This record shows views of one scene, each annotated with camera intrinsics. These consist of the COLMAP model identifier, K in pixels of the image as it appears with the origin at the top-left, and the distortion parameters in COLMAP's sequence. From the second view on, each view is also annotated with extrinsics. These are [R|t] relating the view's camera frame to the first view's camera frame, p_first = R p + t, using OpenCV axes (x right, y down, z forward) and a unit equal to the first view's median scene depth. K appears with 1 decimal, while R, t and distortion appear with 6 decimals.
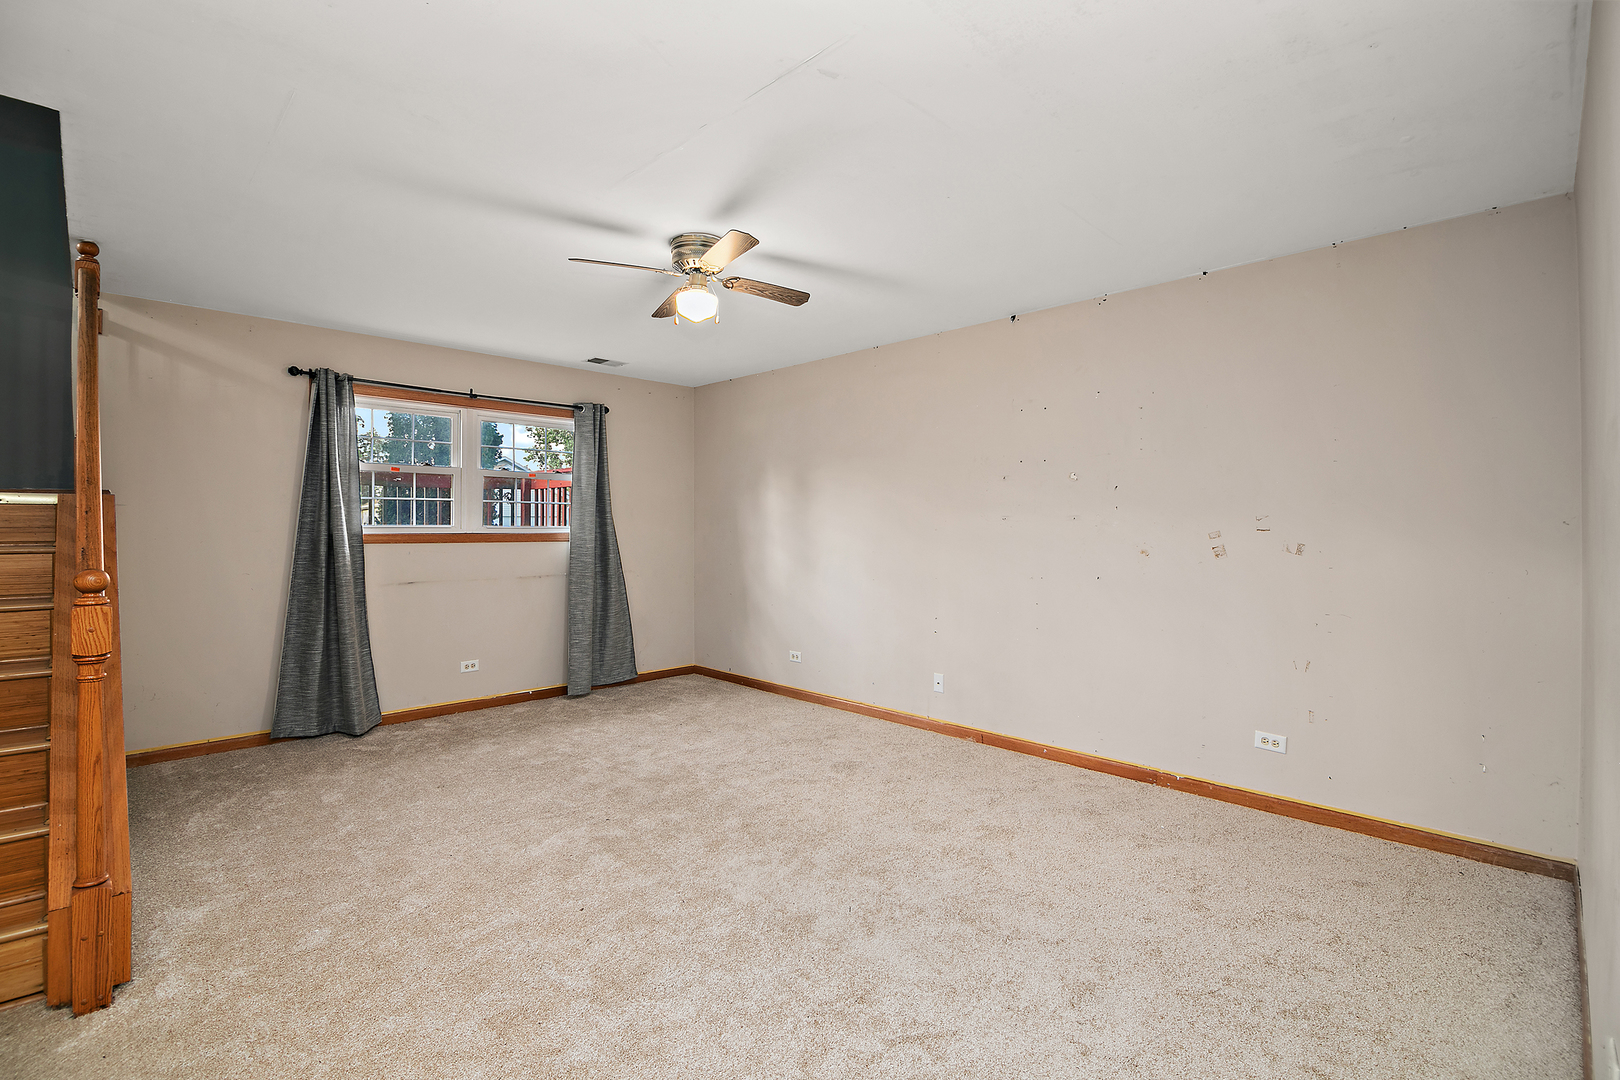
lens RADIAL K [[732.1, 0, 804.6], [0, 732.1, 530.1], [0, 0, 1]] dist [0.002376, -0.002409]
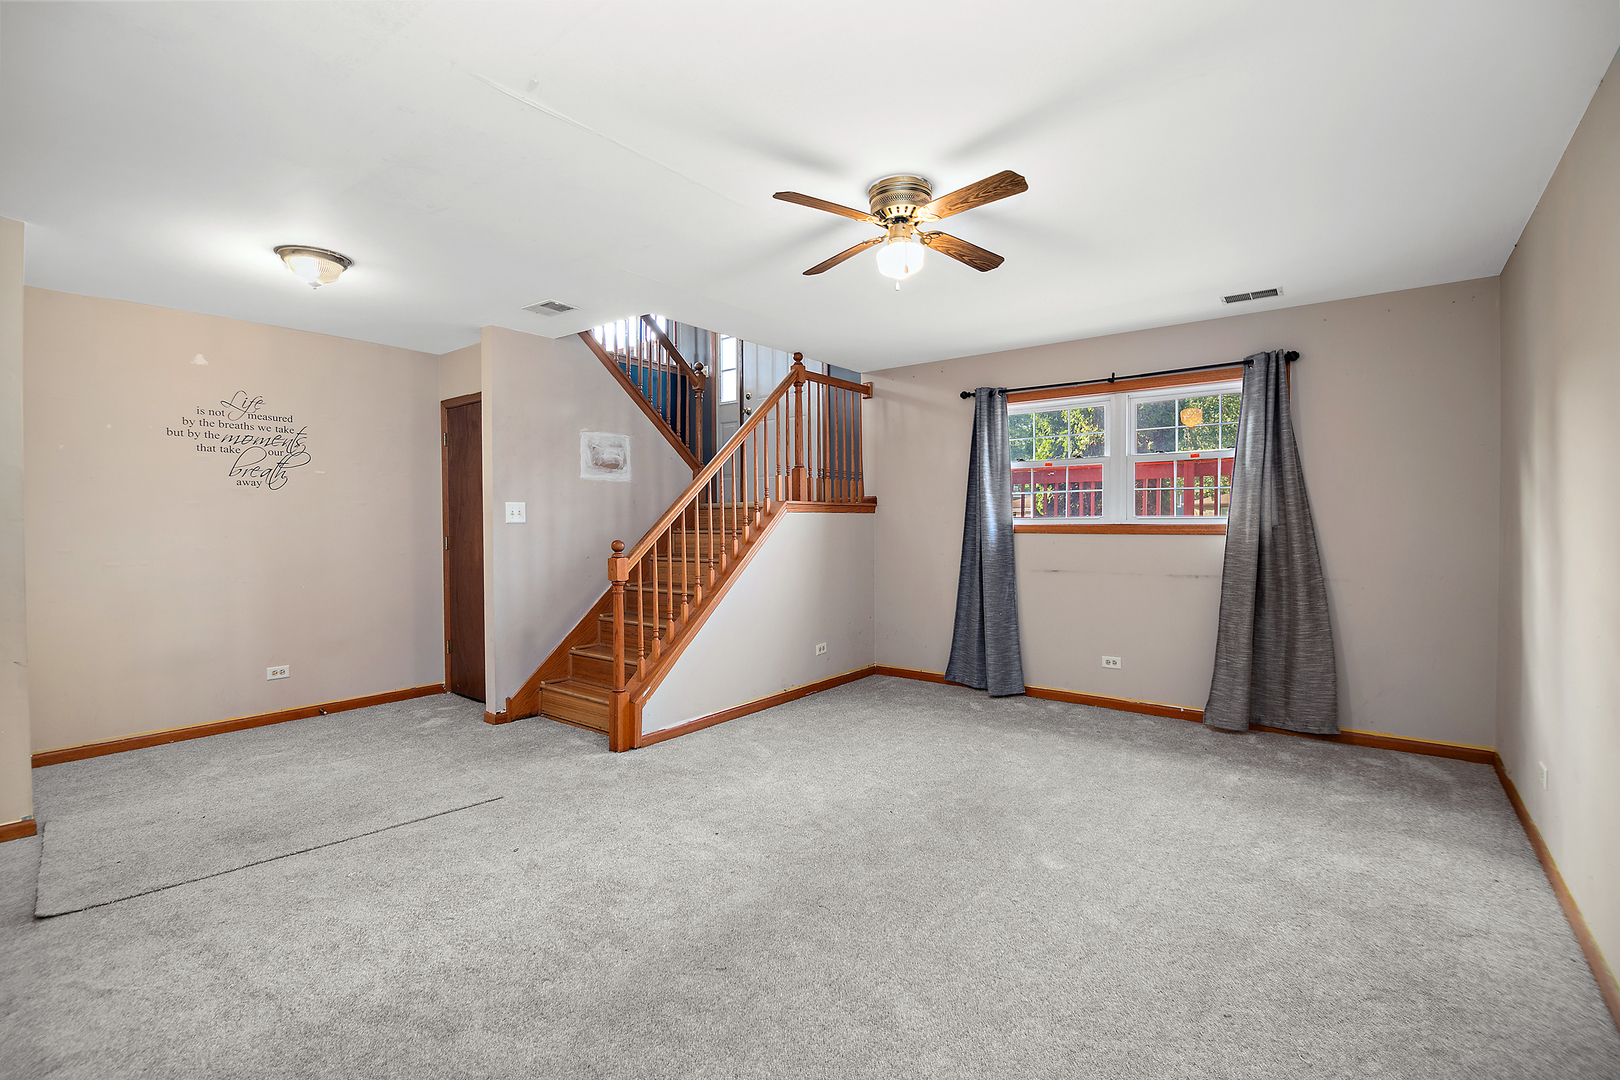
lens RADIAL K [[732.1, 0, 805.8], [0, 732.1, 543.2], [0, 0, 1]] dist [0.002376, -0.002409]
pose [[0.135735, 0.028556, -0.990334, 0.430645], [0.002981, 0.999568, 0.029230, -0.000644], [0.990741, -0.006920, 0.135592, 0.465659]]
